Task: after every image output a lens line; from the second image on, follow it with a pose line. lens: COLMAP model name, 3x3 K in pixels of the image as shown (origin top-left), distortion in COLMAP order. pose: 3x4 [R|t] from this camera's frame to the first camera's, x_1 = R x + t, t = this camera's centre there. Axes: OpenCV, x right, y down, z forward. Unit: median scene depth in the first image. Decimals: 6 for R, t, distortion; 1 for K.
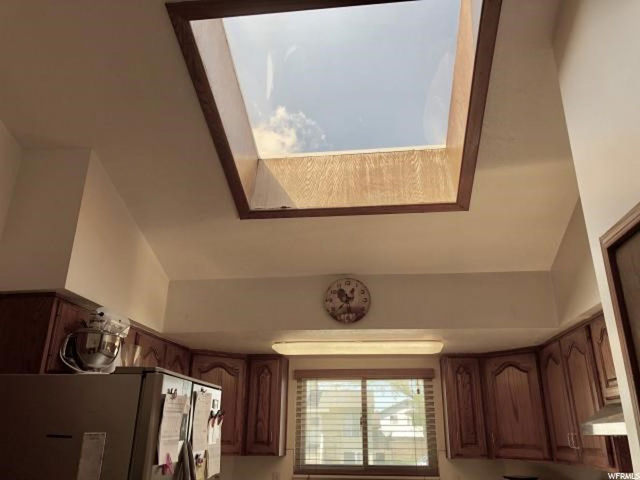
lens RADIAL K [[524.3, 0, 318.6], [0, 524.3, 231.7], [0, 0, 1]] dist [0.029630, -0.023147]
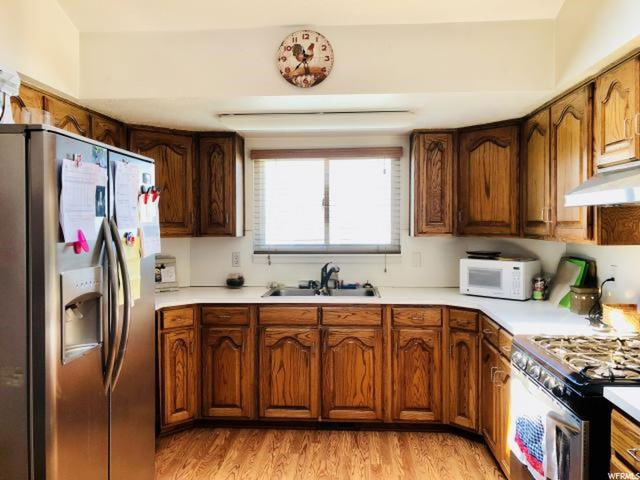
lens RADIAL K [[524.3, 0, 318.6], [0, 524.3, 231.7], [0, 0, 1]] dist [0.029630, -0.023147]
pose [[0.998599, -0.012025, 0.051529, 0.030648], [-0.008240, 0.926612, 0.375928, 0.072478], [-0.052268, -0.375826, 0.925215, 0.142482]]
